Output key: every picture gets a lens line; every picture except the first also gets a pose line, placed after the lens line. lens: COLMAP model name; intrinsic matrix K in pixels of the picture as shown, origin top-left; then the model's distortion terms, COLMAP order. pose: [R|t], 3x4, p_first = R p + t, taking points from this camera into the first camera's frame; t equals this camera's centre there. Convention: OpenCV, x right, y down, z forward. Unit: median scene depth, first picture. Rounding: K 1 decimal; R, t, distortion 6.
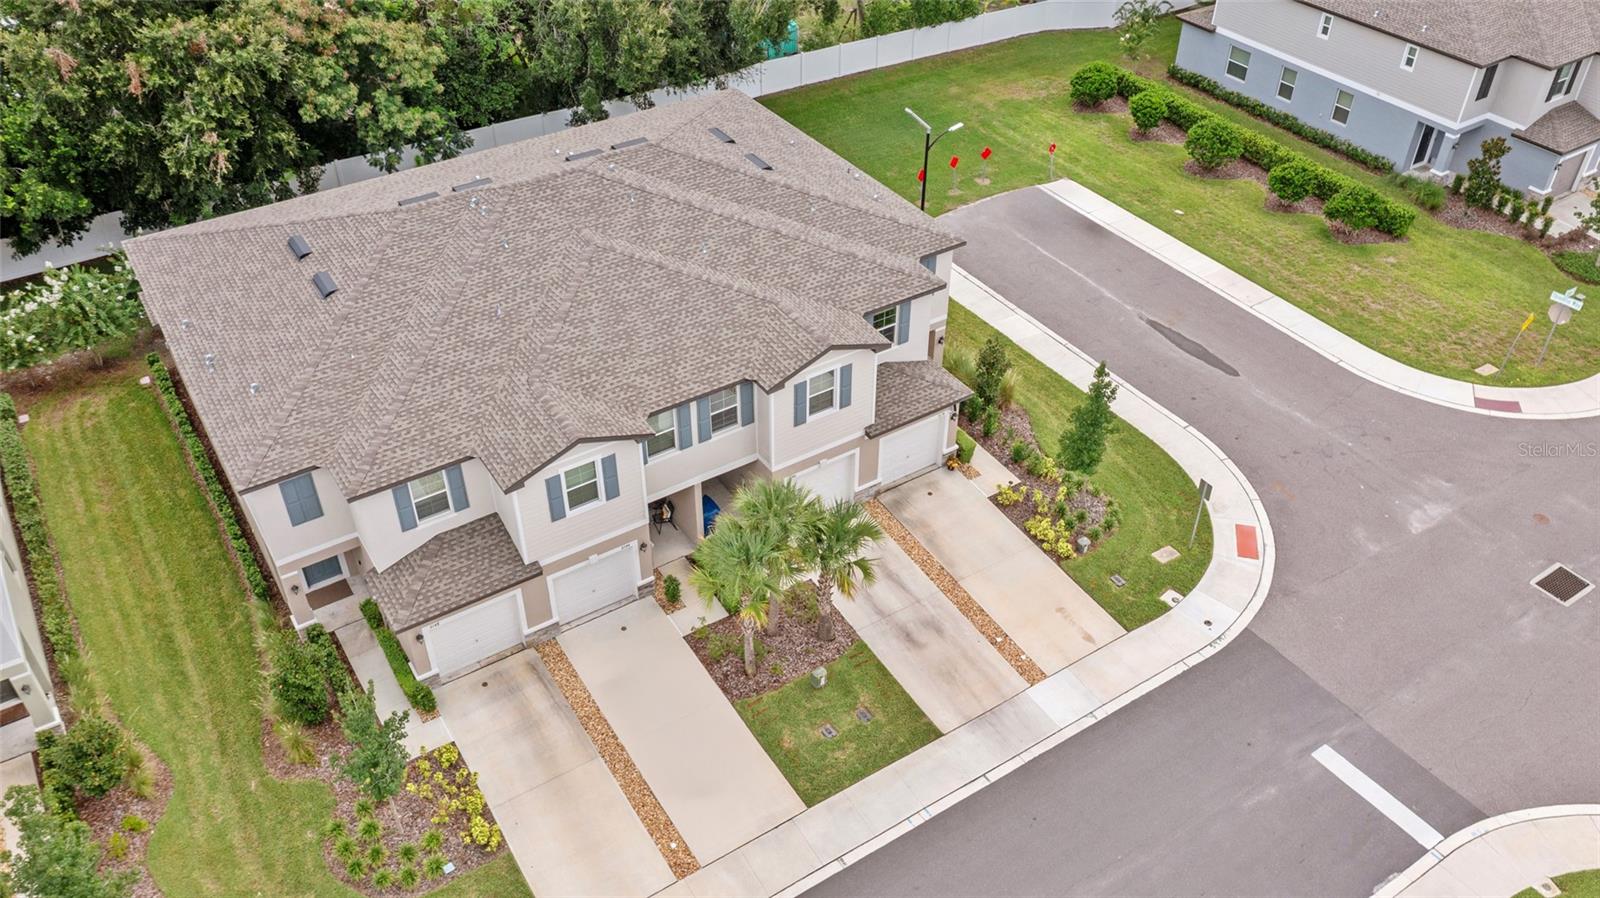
lens RADIAL K [[1269.6, 0, 789.1], [0, 1269.6, 437.9], [0, 0, 1]] dist [0.007017, 0.002105]
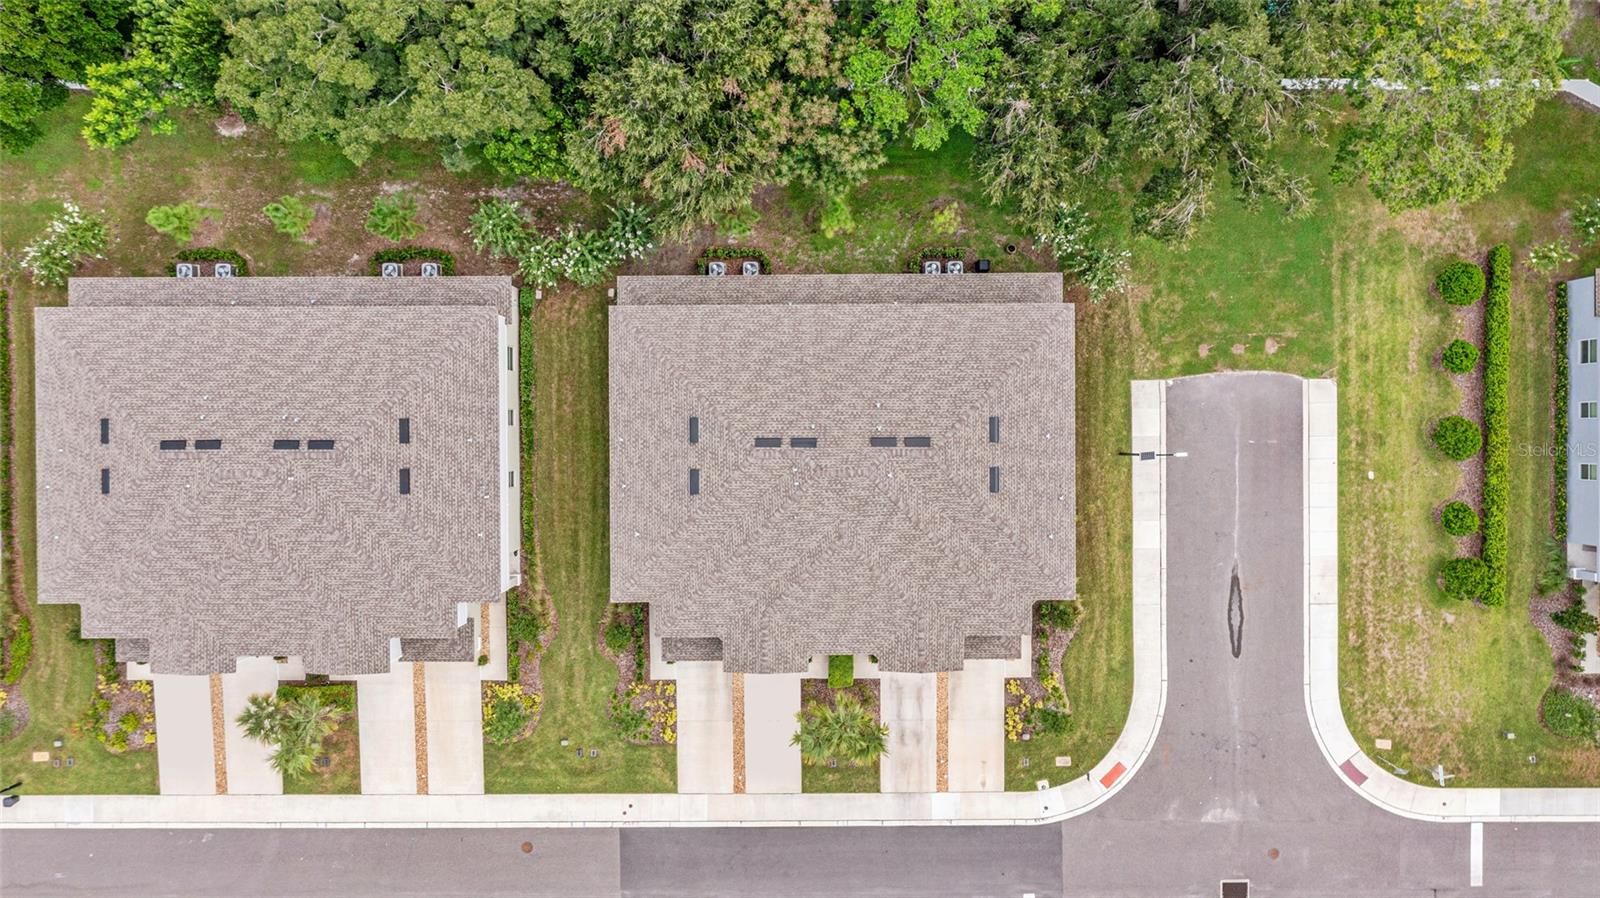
lens RADIAL K [[1269.6, 0, 793.7], [0, 1269.6, 428.6], [0, 0, 1]] dist [0.007017, 0.002105]
pose [[0.843570, 0.536977, -0.006715, -0.250396], [-0.327291, 0.523995, 0.786327, -1.374183], [0.425758, -0.661124, 0.617774, 0.046453]]
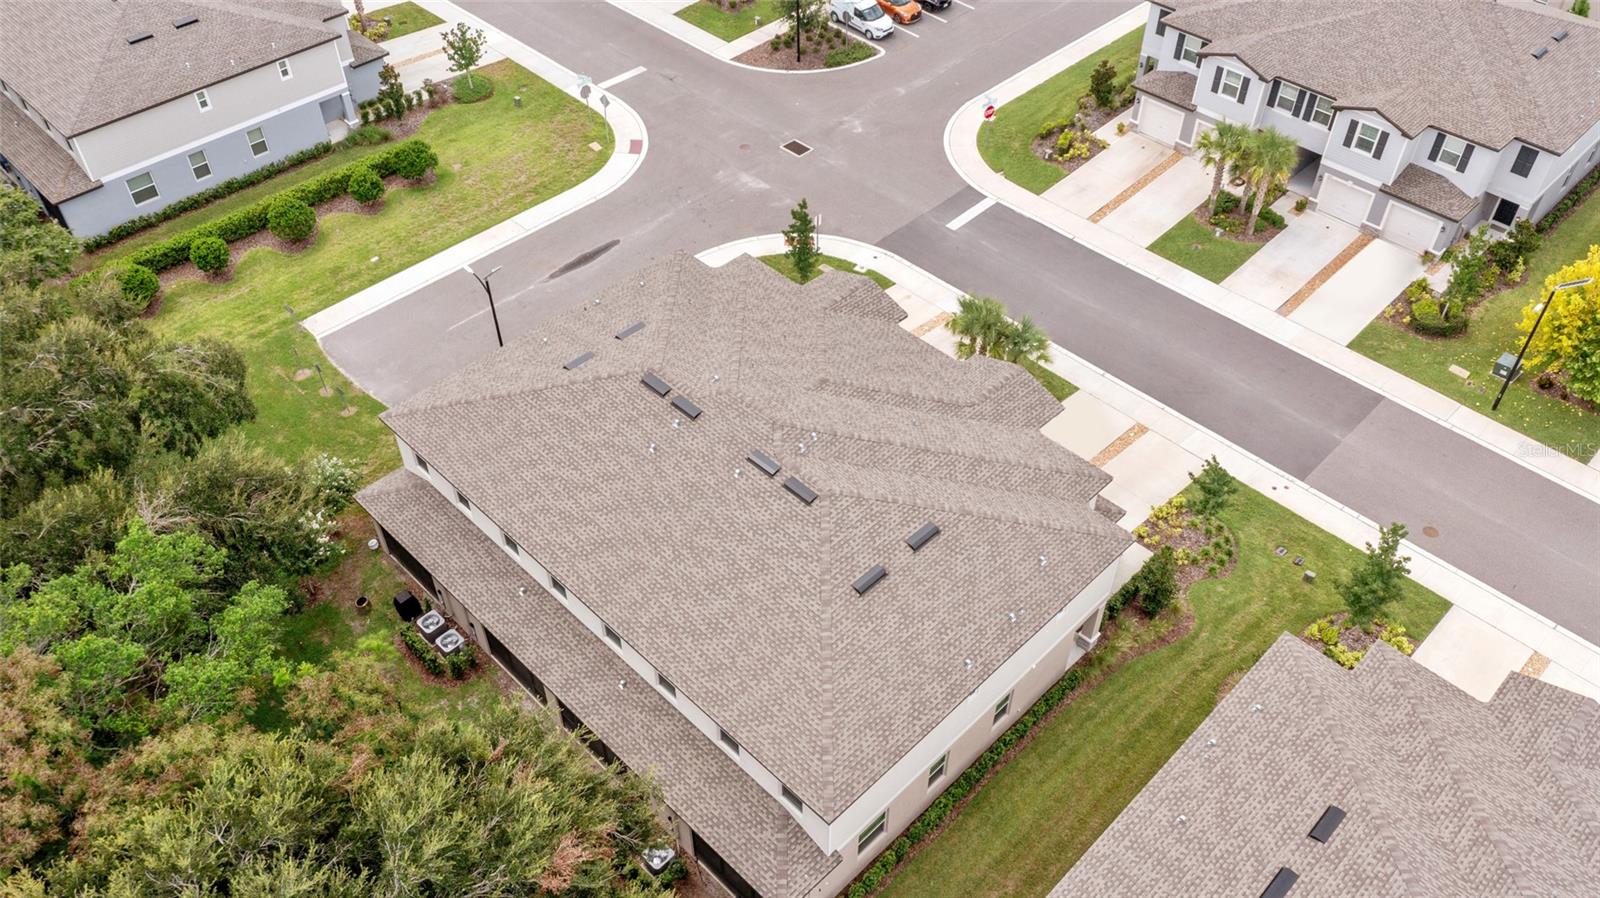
lens RADIAL K [[1269.6, 0, 791.8], [0, 1269.6, 453.6], [0, 0, 1]] dist [0.007017, 0.002105]
pose [[-0.204794, -0.692286, 0.691954, -0.949507], [0.609183, 0.463185, 0.643704, -0.841663], [-0.766130, 0.553353, 0.326871, 0.609111]]
